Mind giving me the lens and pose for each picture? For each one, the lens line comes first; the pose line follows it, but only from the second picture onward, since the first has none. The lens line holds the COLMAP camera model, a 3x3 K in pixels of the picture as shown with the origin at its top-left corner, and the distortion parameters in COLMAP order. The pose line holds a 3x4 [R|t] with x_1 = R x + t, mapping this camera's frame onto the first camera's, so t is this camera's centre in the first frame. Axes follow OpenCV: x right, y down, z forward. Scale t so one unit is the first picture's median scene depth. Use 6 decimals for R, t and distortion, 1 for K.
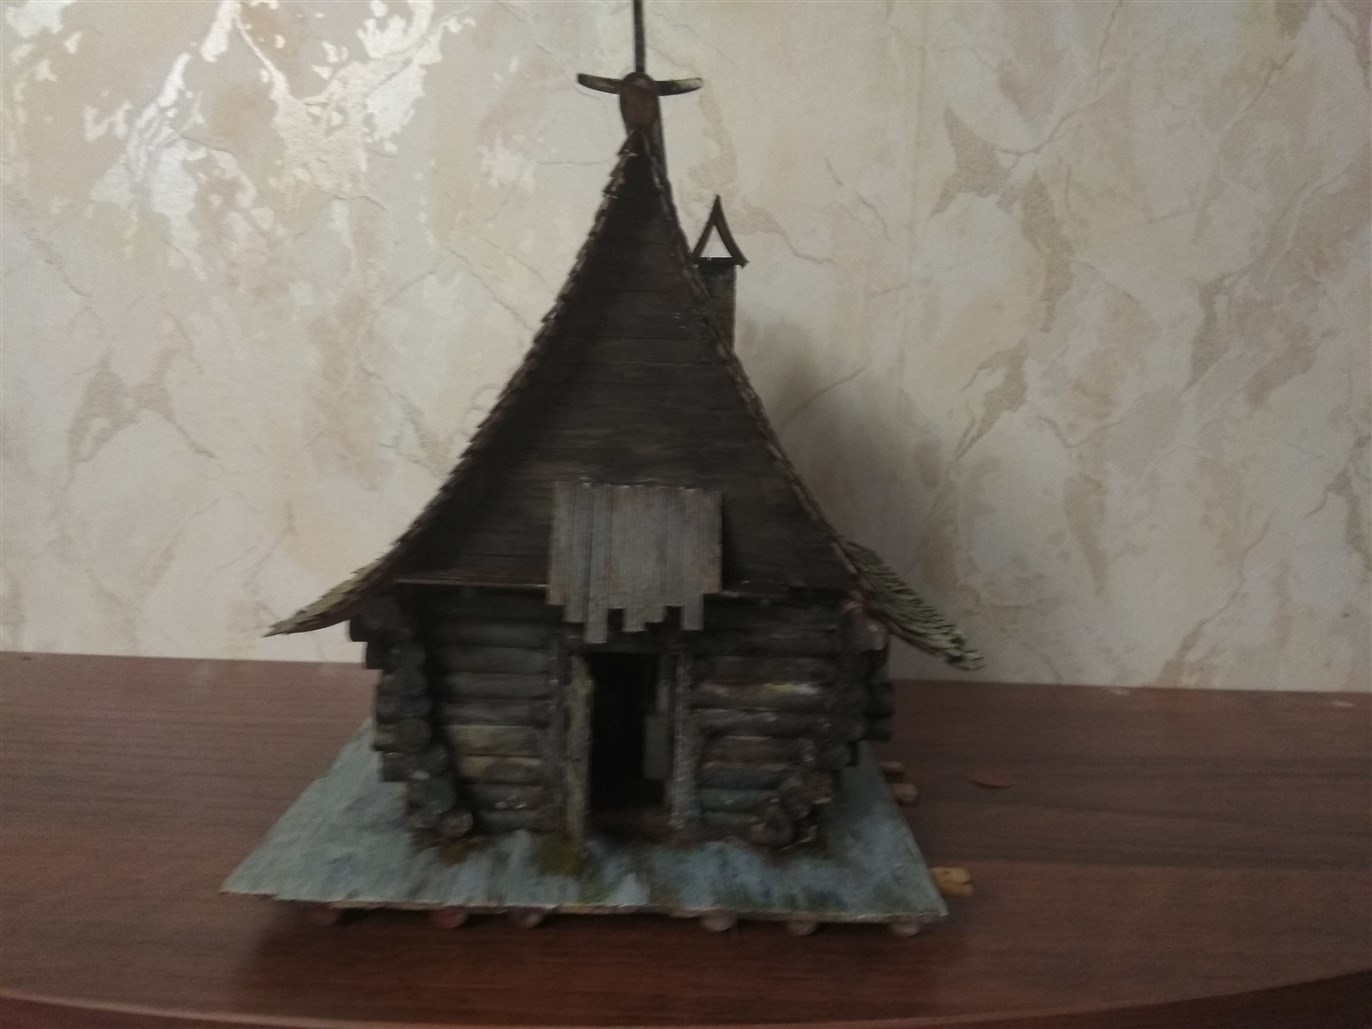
lens RADIAL K [[1062.8, 0, 687.1], [0, 1062.8, 512.4], [0, 0, 1]] dist [0.106713, -0.210399]
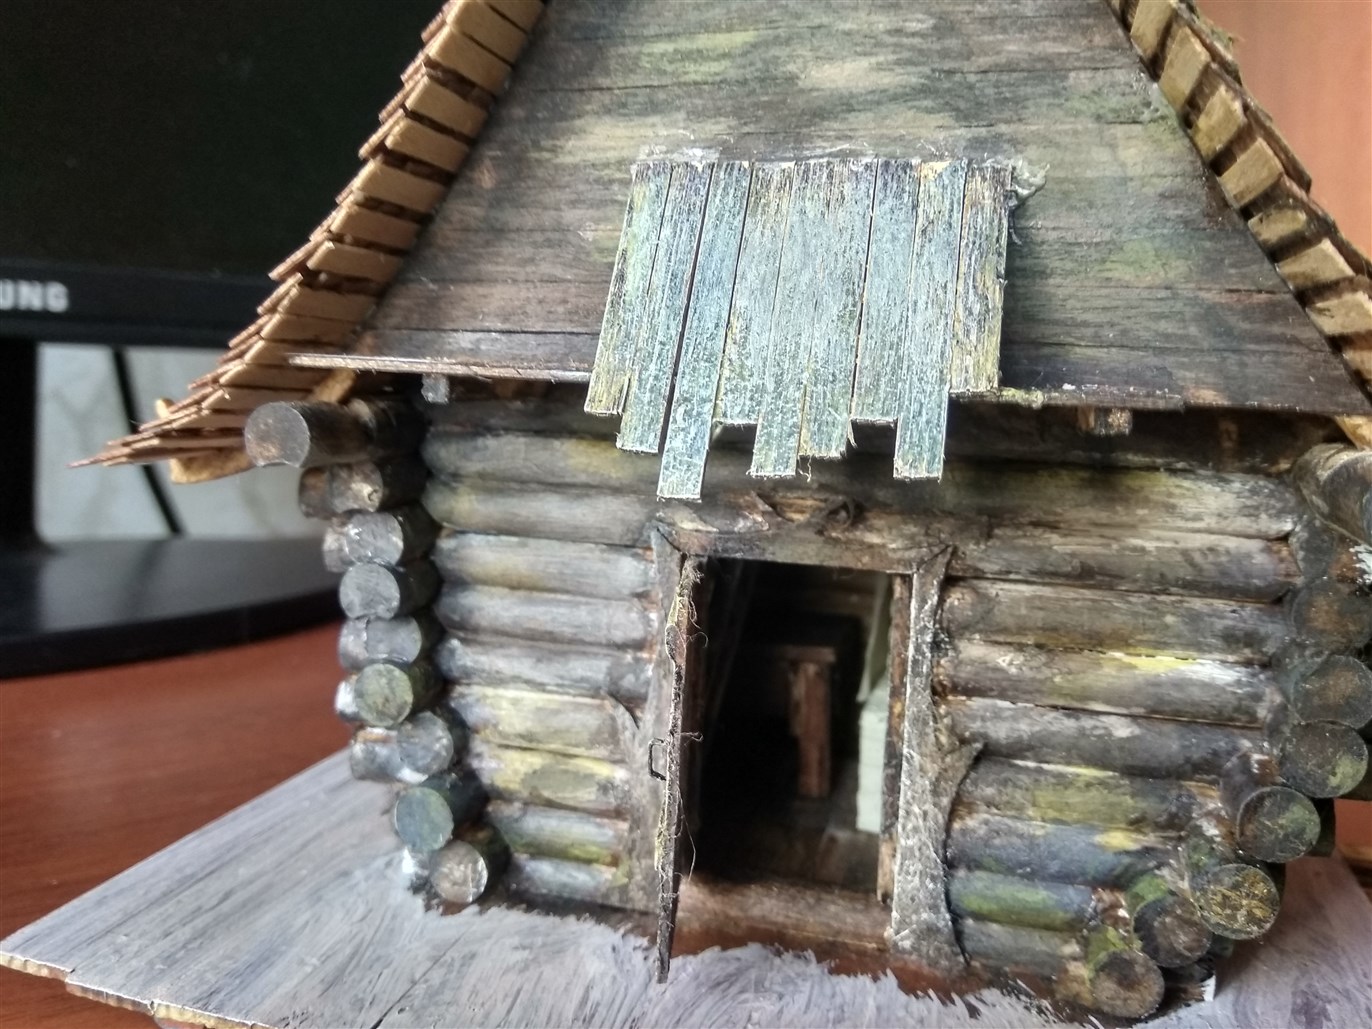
lens RADIAL K [[1107.1, 0, 680.1], [0, 1107.1, 516.9], [0, 0, 1]] dist [0.114755, -0.264075]
pose [[0.956644, 0.033932, -0.289275, 0.035679], [-0.036874, 0.999309, -0.004727, 0.114192], [0.288915, 0.015189, 0.957234, 0.504892]]
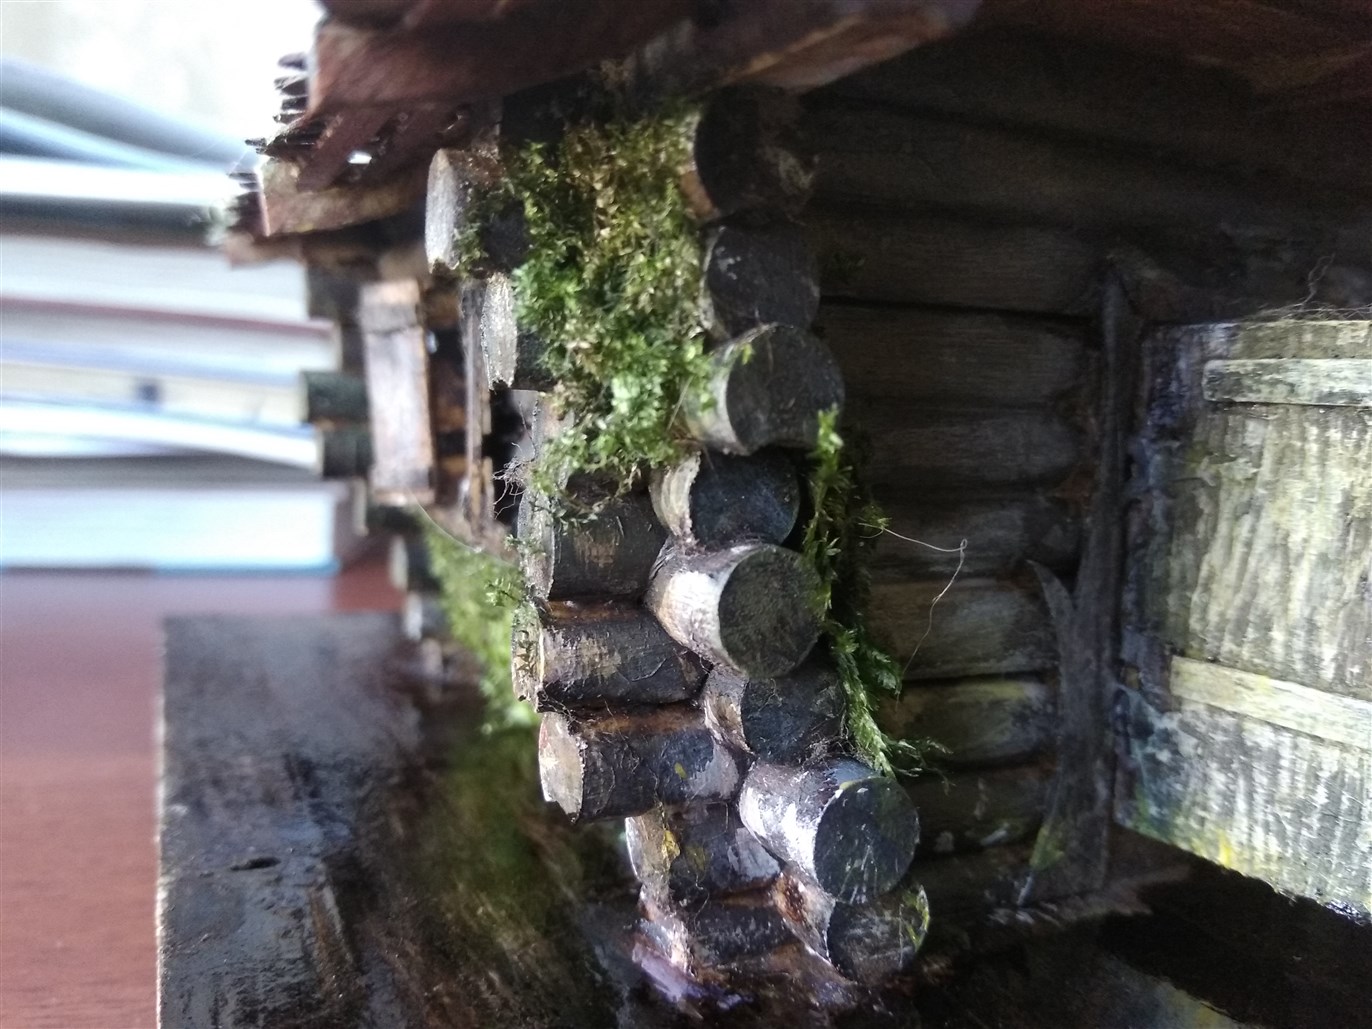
lens RADIAL K [[1133.4, 0, 686.0], [0, 1133.4, 514.5], [0, 0, 1]] dist [0.099995, -0.245215]
pose [[0.916384, -0.055014, 0.396503, -0.367369], [0.056305, 0.998378, 0.008394, 0.175129], [-0.396322, 0.014633, 0.917995, 0.738621]]
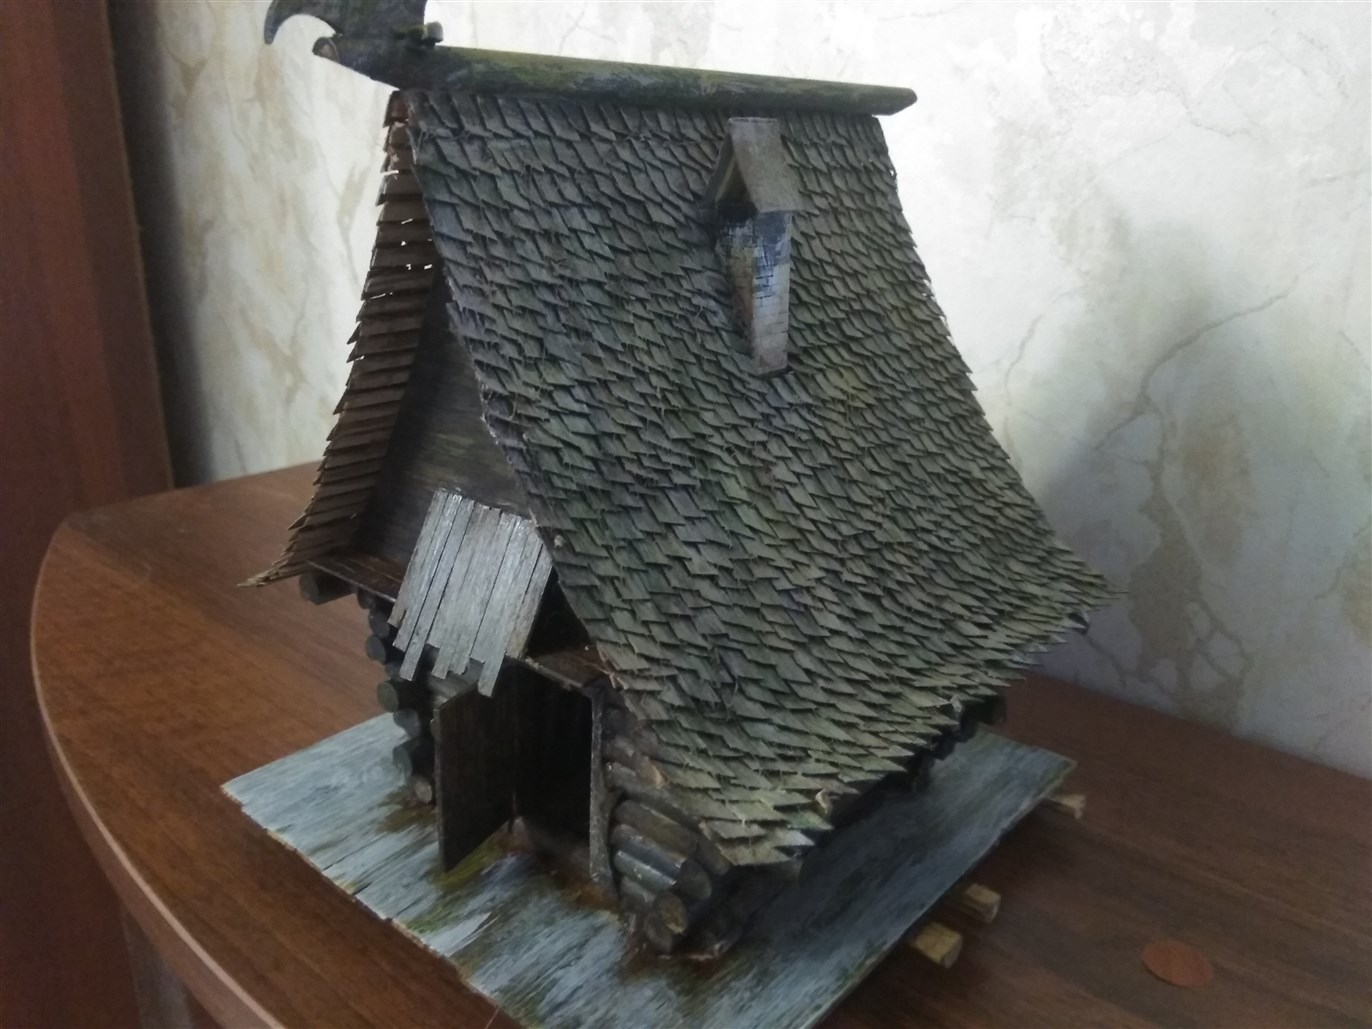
lens RADIAL K [[1069.0, 0, 686.0], [0, 1069.0, 514.5], [0, 0, 1]] dist [0.113015, -0.212858]
pose [[0.749474, 0.188481, -0.634637, 0.566750], [-0.074050, 0.976468, 0.202551, -0.190492], [0.657880, -0.104812, 0.745794, 0.419070]]
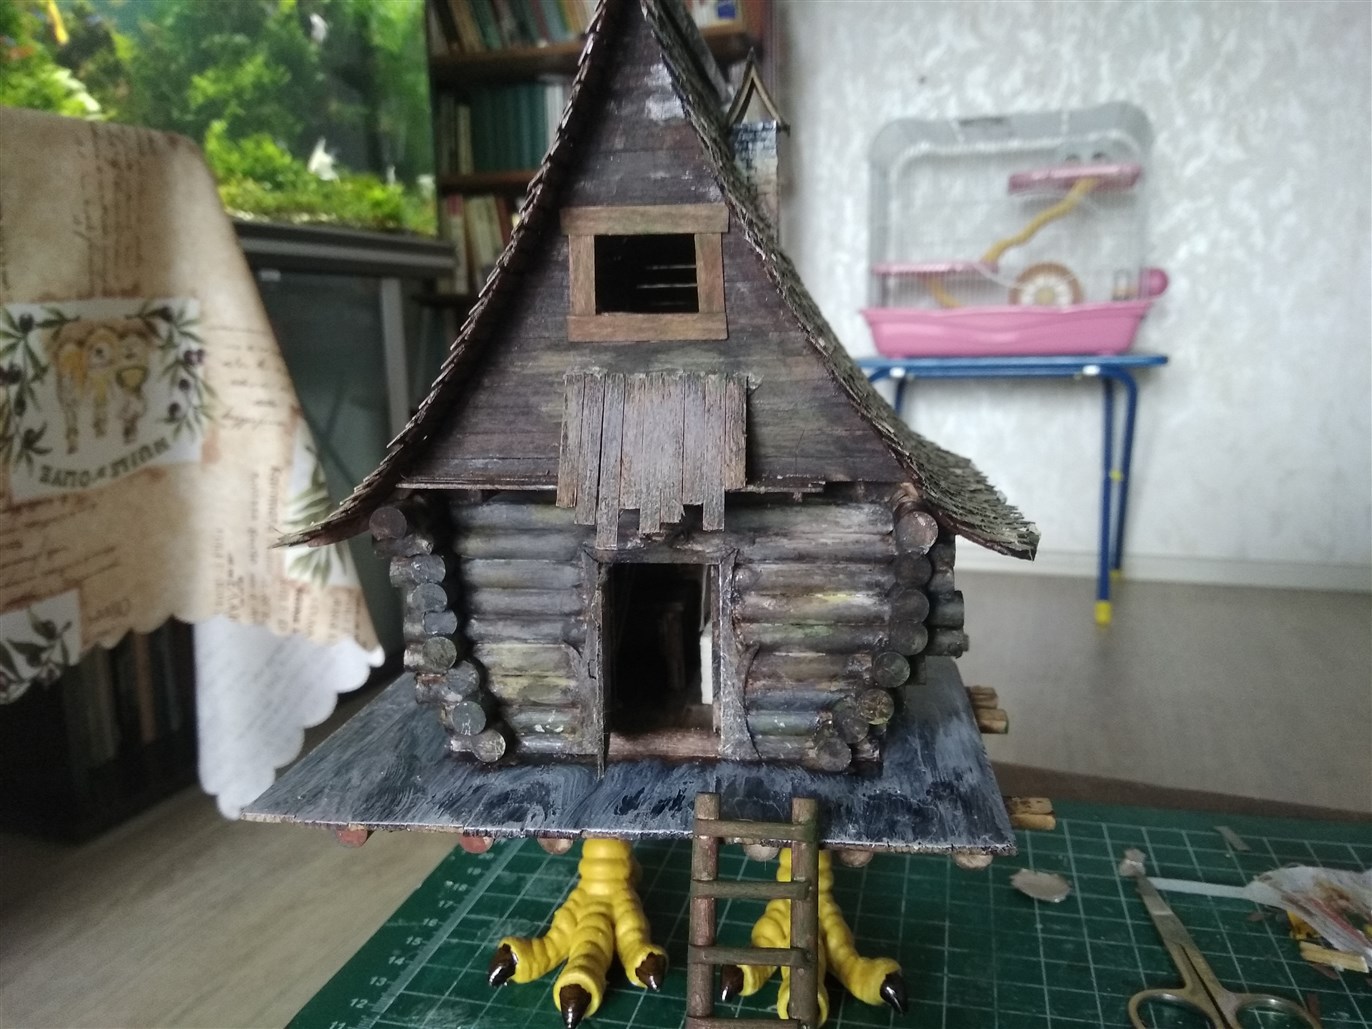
lens RADIAL K [[1069.0, 0, 686.0], [0, 1069.0, 514.5], [0, 0, 1]] dist [0.113015, -0.212858]
pose [[0.989045, -0.032800, -0.143922, 0.098028], [0.038900, 0.998451, 0.039772, 0.053506], [0.142394, -0.044935, 0.988789, 0.094440]]
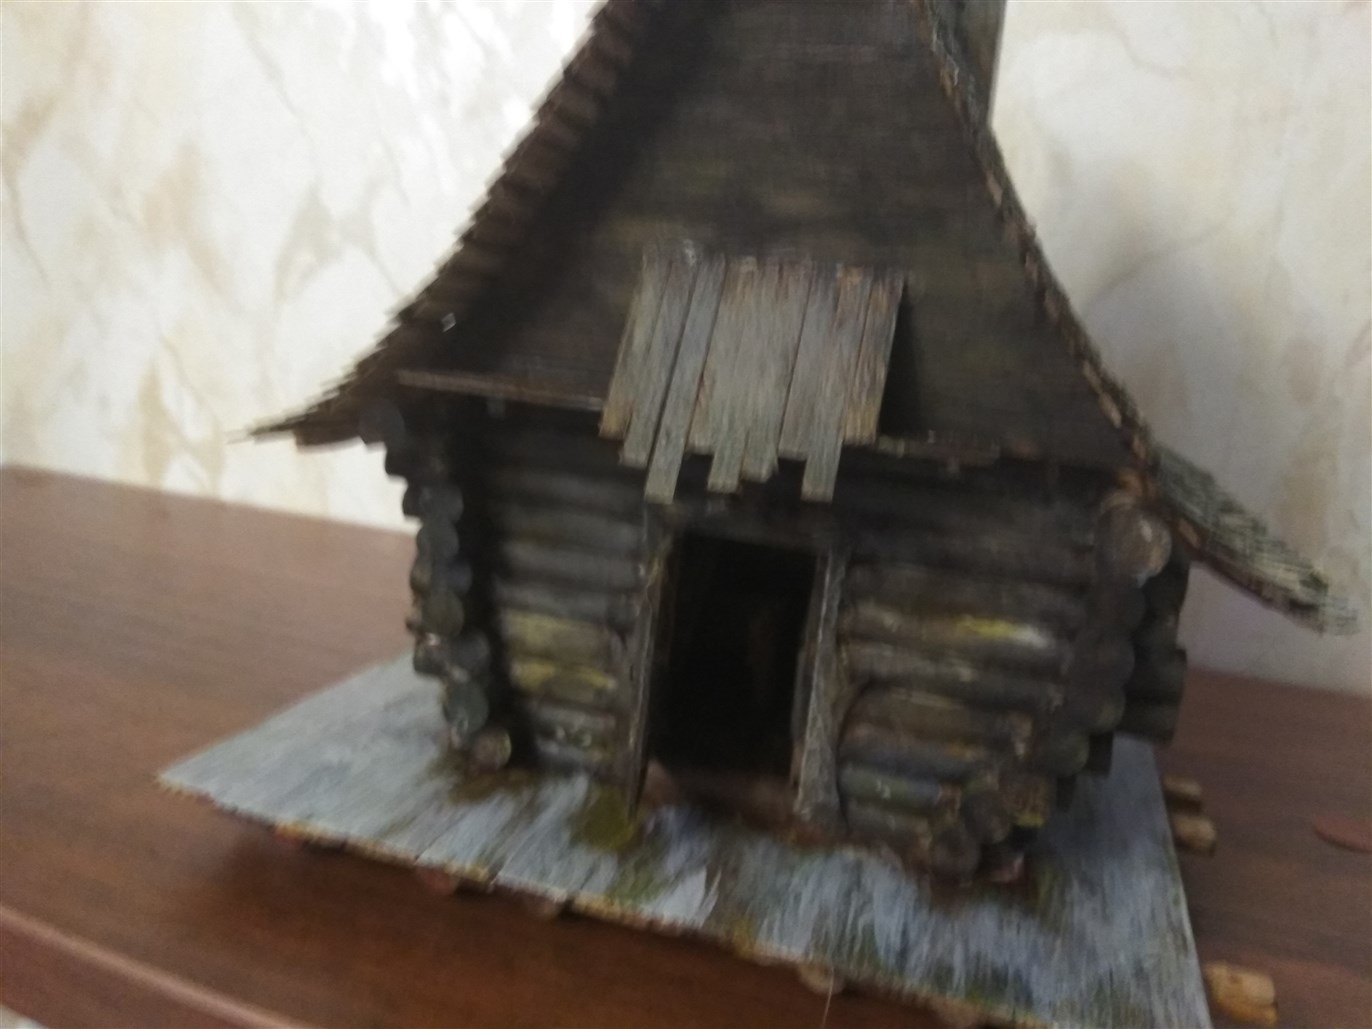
lens RADIAL K [[1077.8, 0, 685.7], [0, 1077.8, 516.7], [0, 0, 1]] dist [0.108879, -0.217204]
pose [[0.947919, 0.114586, -0.297186, 0.102126], [-0.101574, 0.993082, 0.058917, 0.081189], [0.301881, -0.025662, 0.953000, 0.351528]]
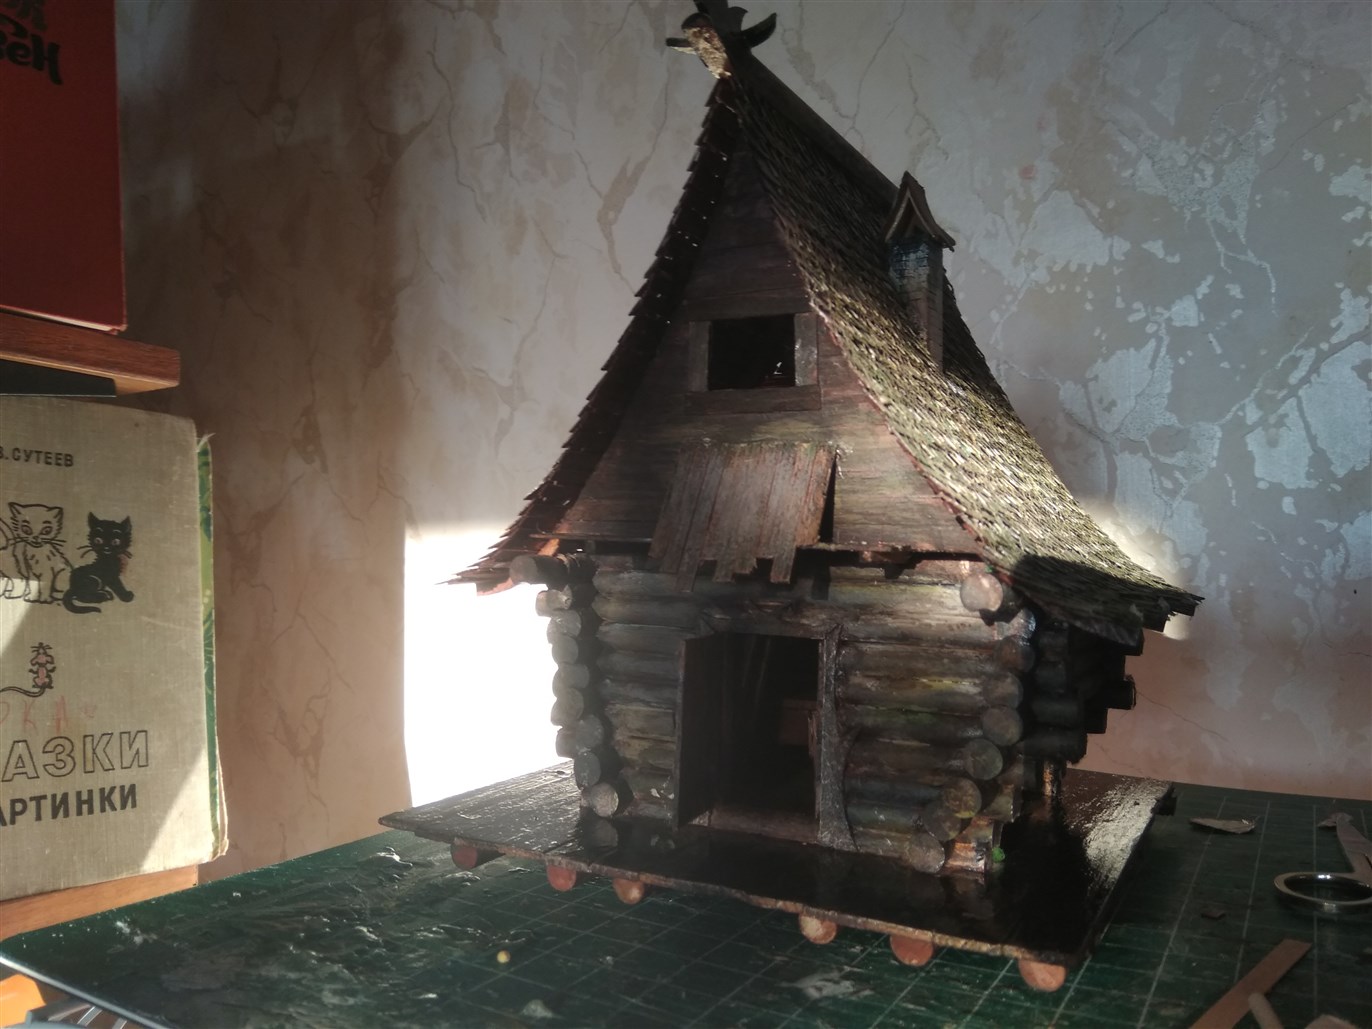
lens RADIAL K [[1062.8, 0, 687.1], [0, 1062.8, 512.4], [0, 0, 1]] dist [0.106713, -0.210399]
pose [[0.869473, -0.031205, -0.492993, 0.342734], [-0.055687, 0.985449, -0.160591, 0.178559], [0.490831, 0.167083, 0.855084, 0.144705]]
